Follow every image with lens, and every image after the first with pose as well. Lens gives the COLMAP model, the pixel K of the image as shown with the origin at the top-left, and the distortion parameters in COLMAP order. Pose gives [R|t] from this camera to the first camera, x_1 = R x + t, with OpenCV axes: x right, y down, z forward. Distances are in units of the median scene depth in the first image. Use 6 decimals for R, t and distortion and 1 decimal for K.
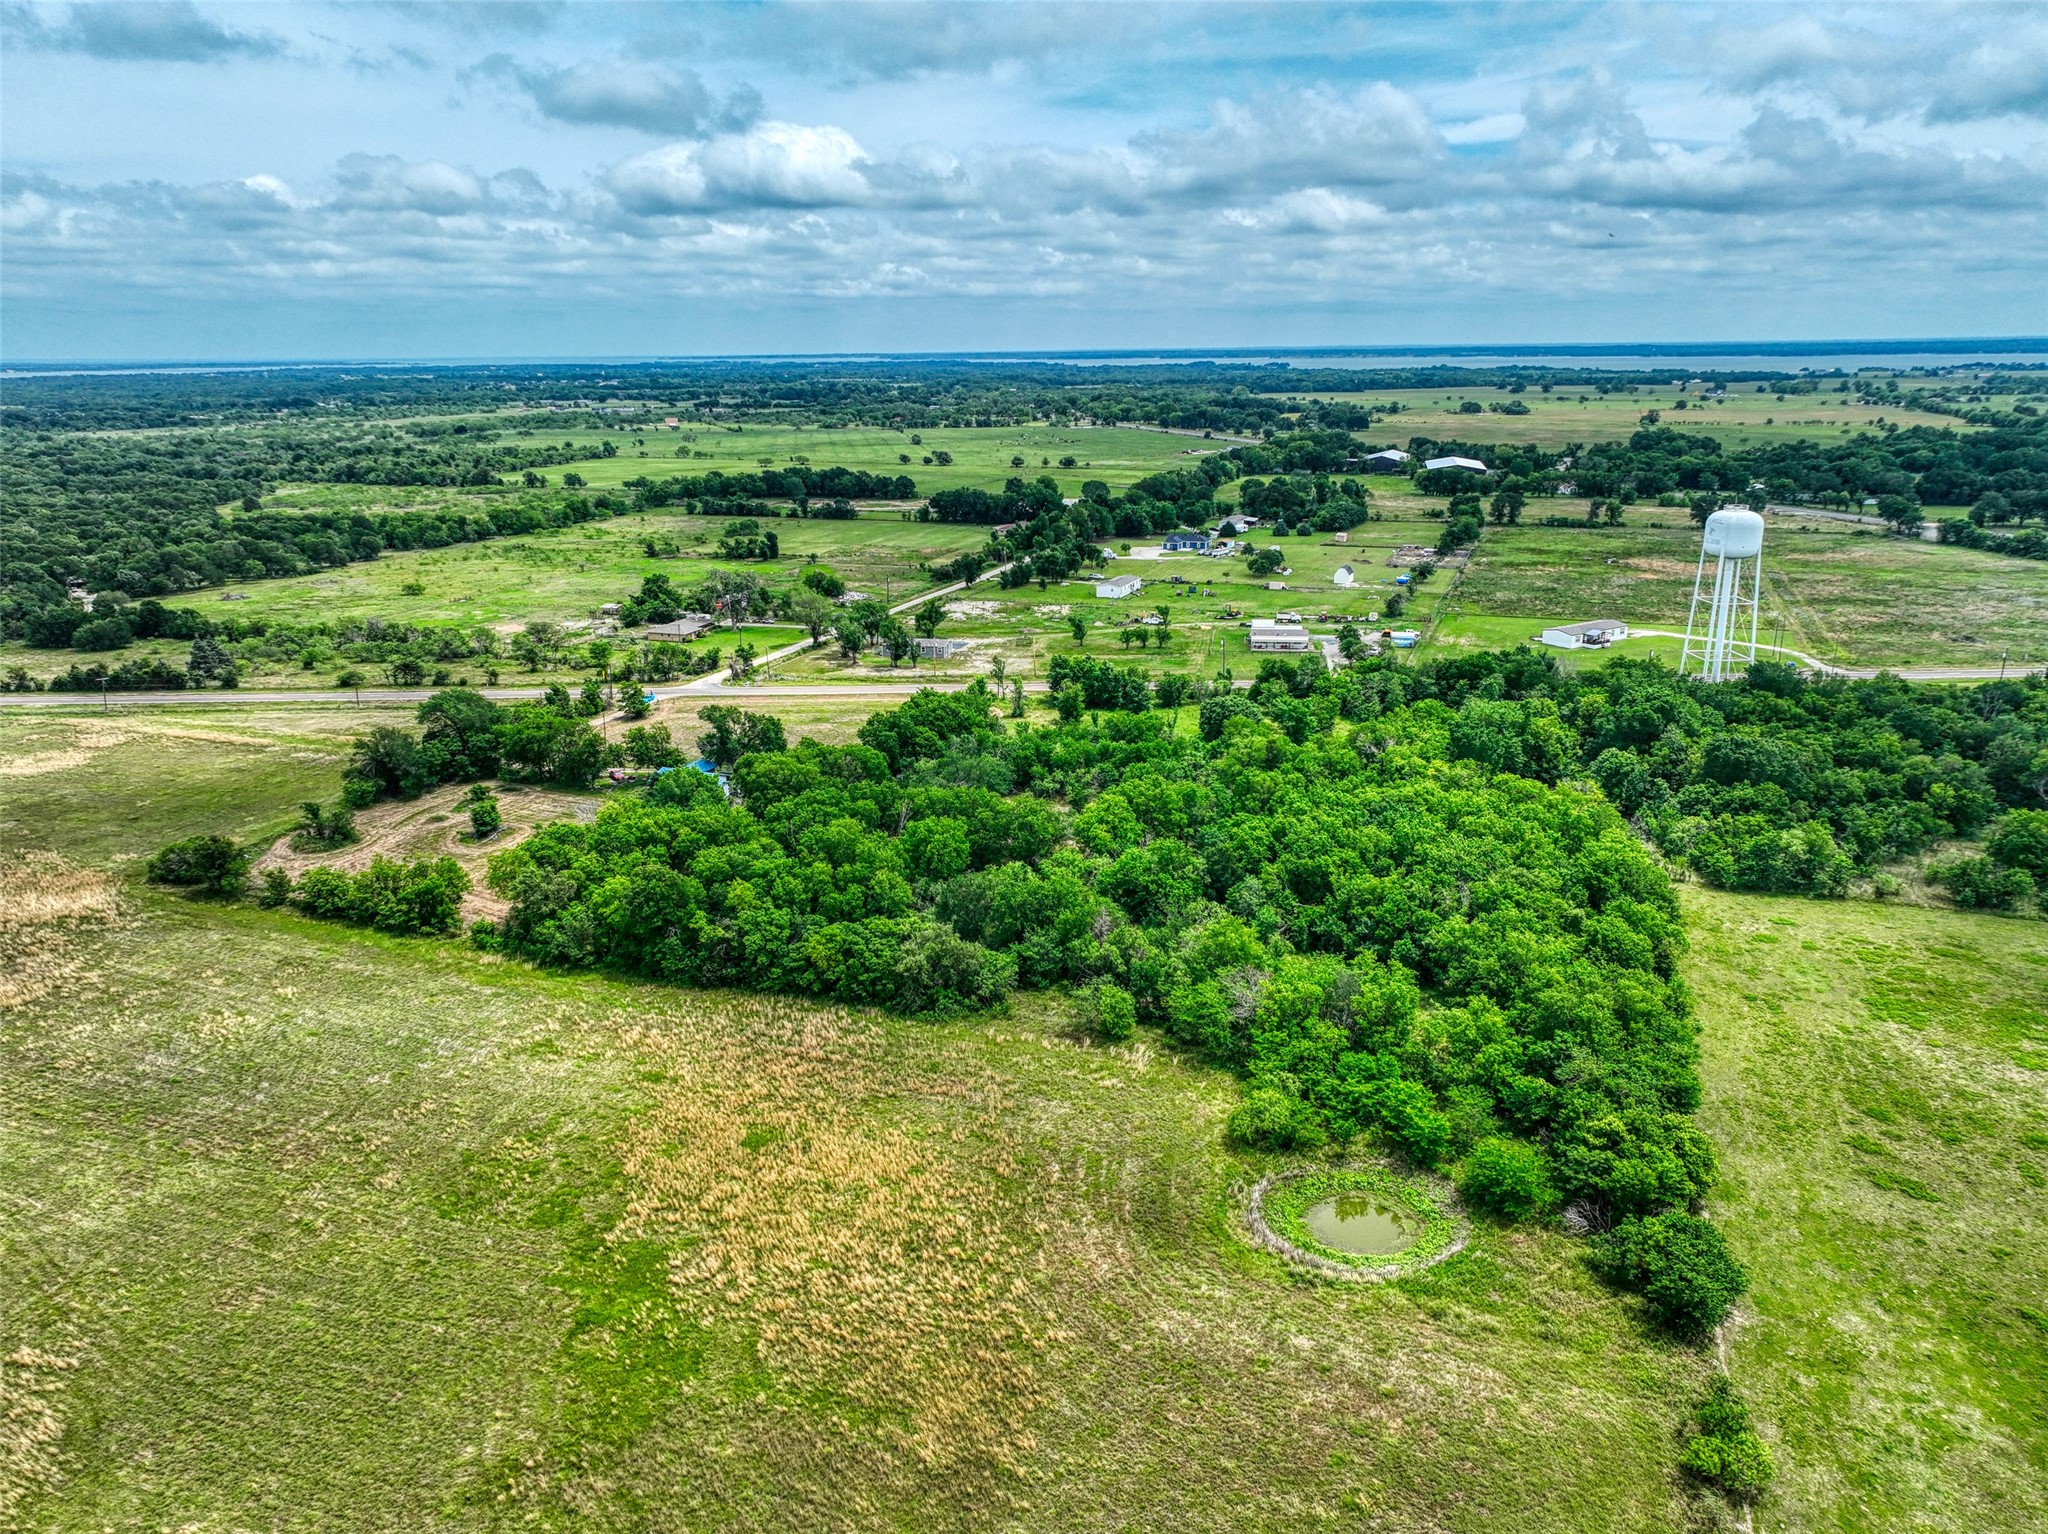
lens RADIAL K [[1435.8, 0, 1028.2], [0, 1435.8, 763.7], [0, 0, 1]] dist [-0.004469, 0.023588]
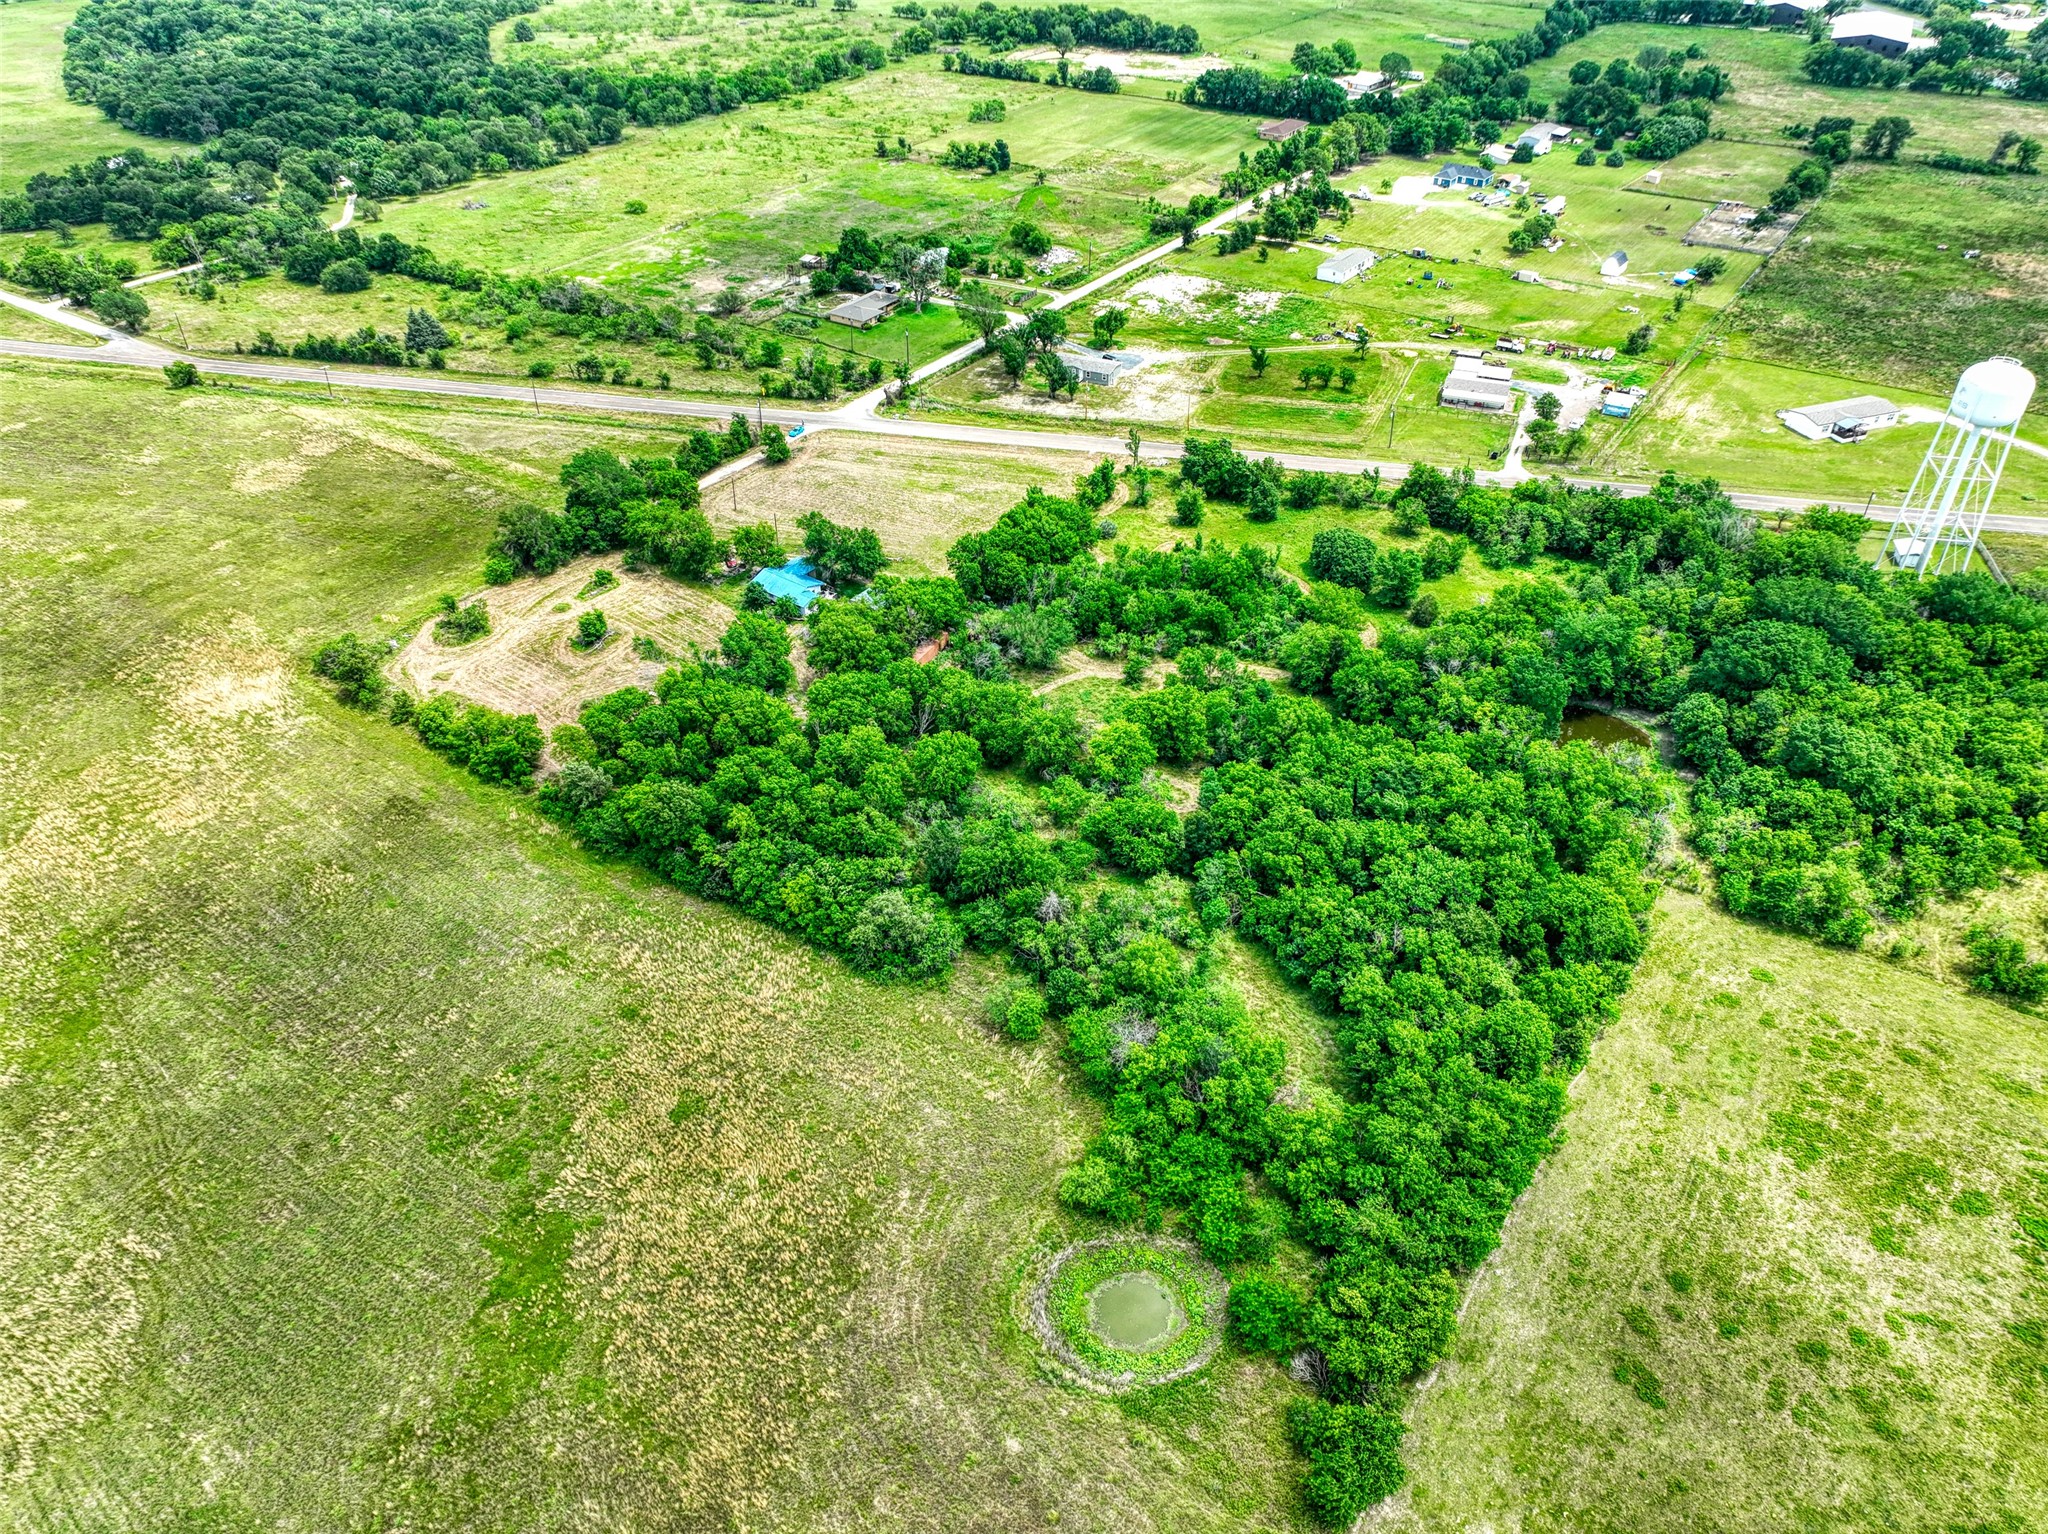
lens RADIAL K [[1435.8, 0, 1028.2], [0, 1435.8, 763.7], [0, 0, 1]] dist [-0.004469, 0.023588]
pose [[0.970991, 0.142902, -0.191718, 0.198680], [-0.065995, 0.930790, 0.359547, -0.325683], [0.229829, -0.336464, 0.913220, 0.043772]]
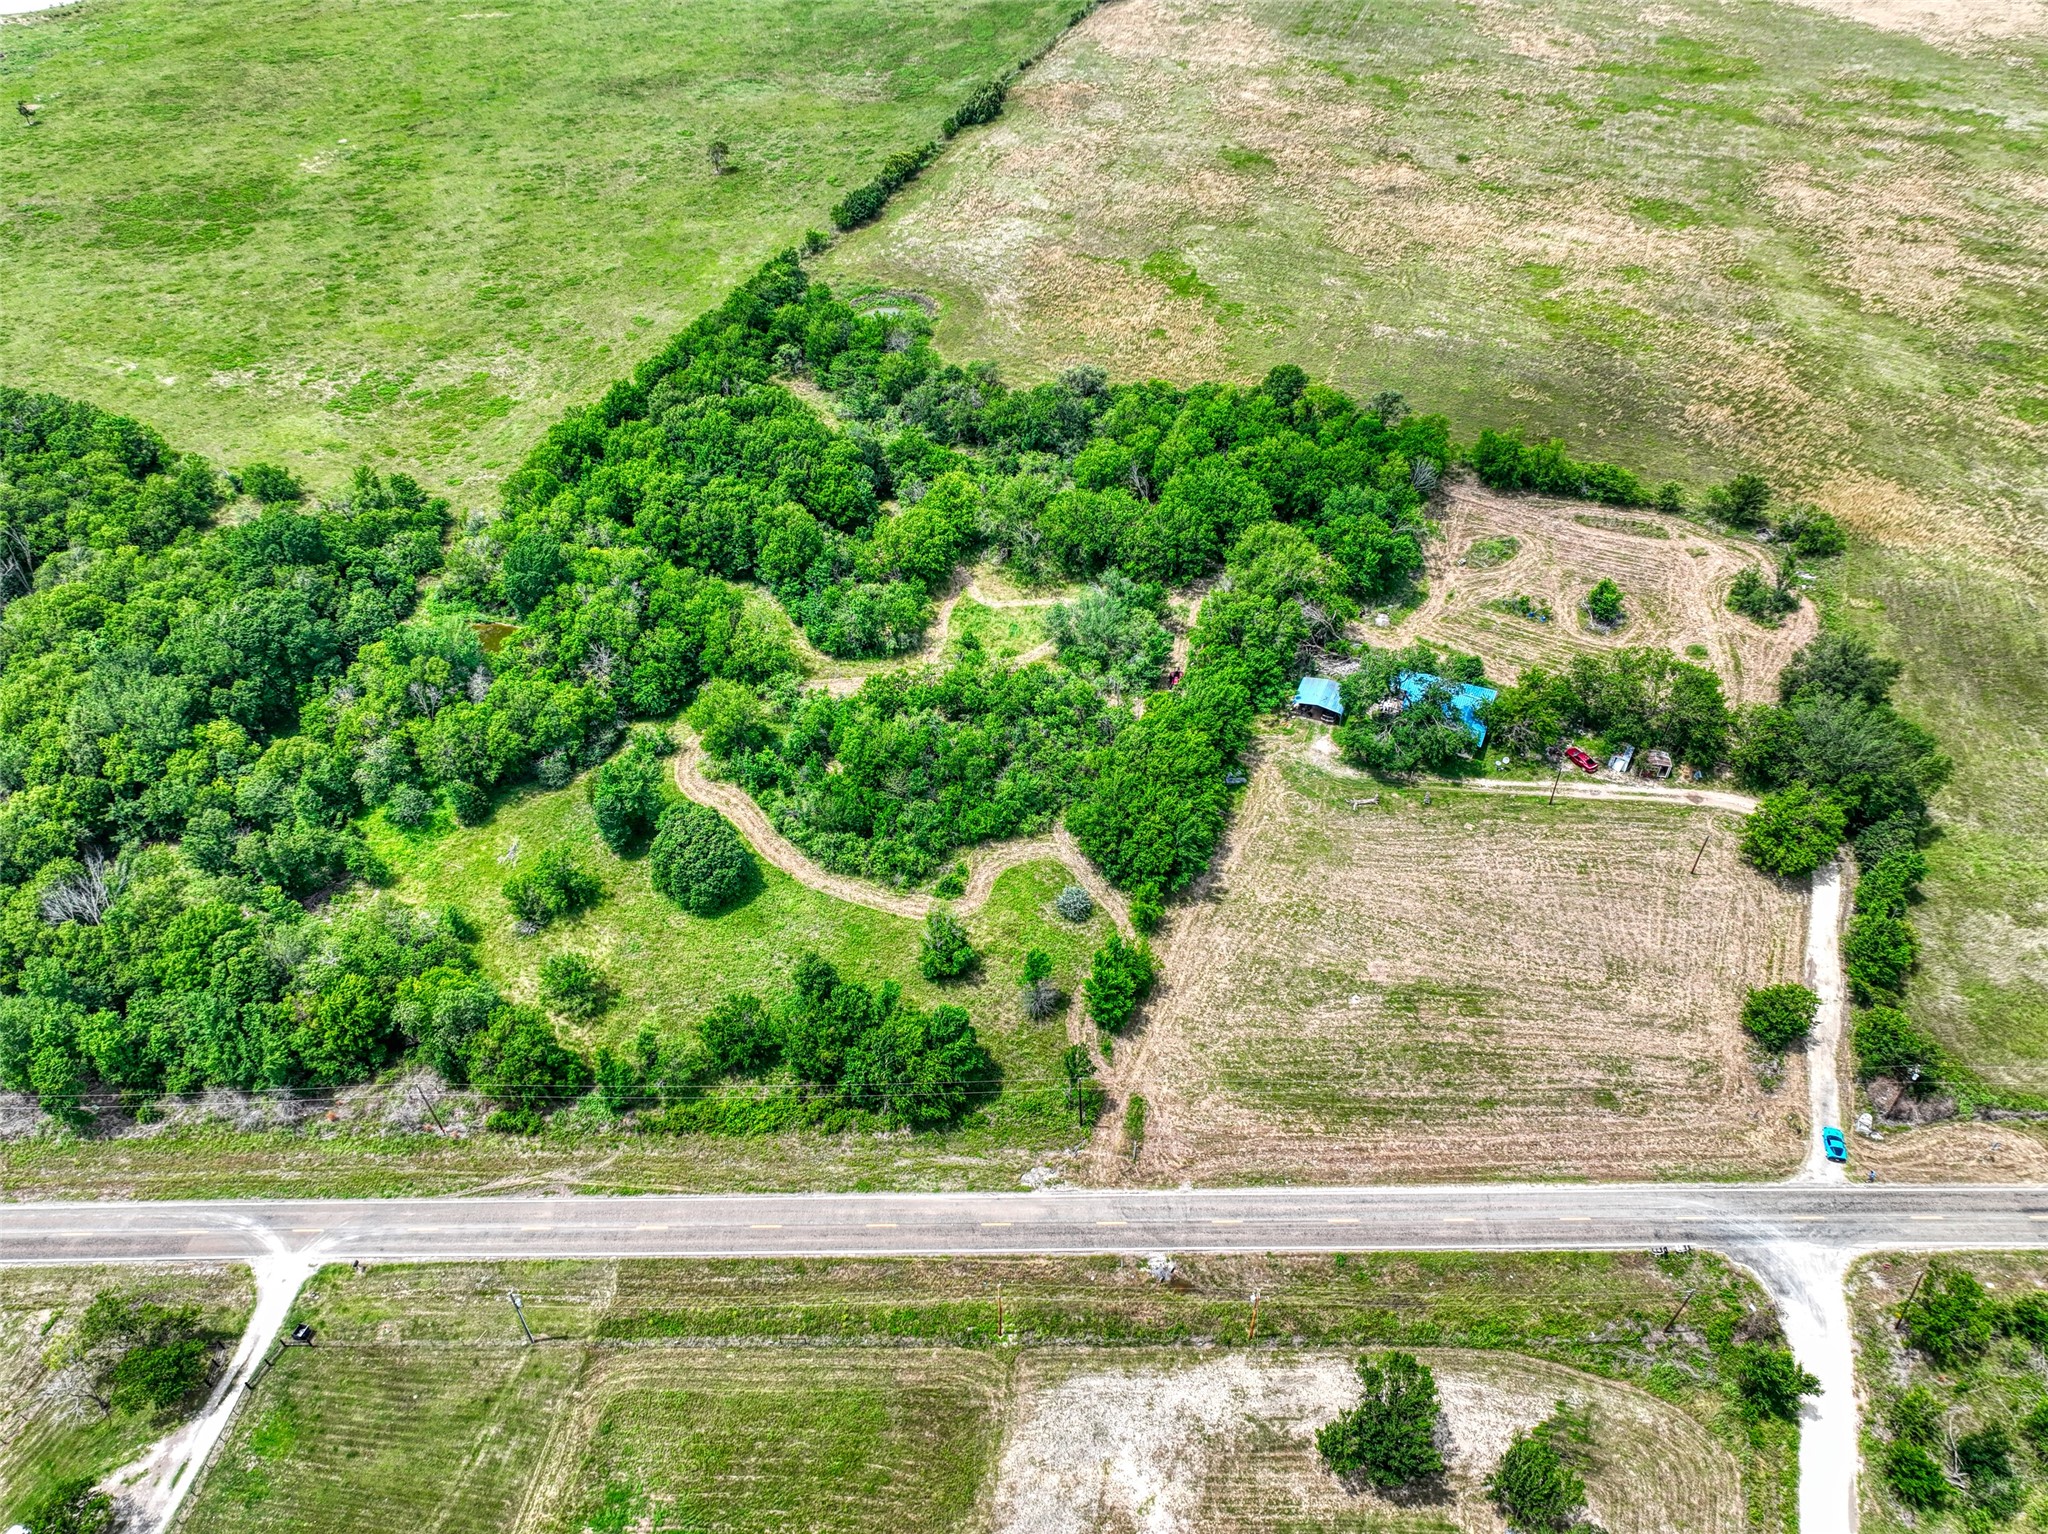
lens RADIAL K [[1435.8, 0, 1028.2], [0, 1435.8, 763.7], [0, 0, 1]] dist [-0.004469, 0.023588]
pose [[-0.999578, 0.018364, 0.022490, -0.024657], [0.028760, 0.519906, 0.853739, -0.829242], [0.003985, 0.854026, -0.520215, 1.826127]]
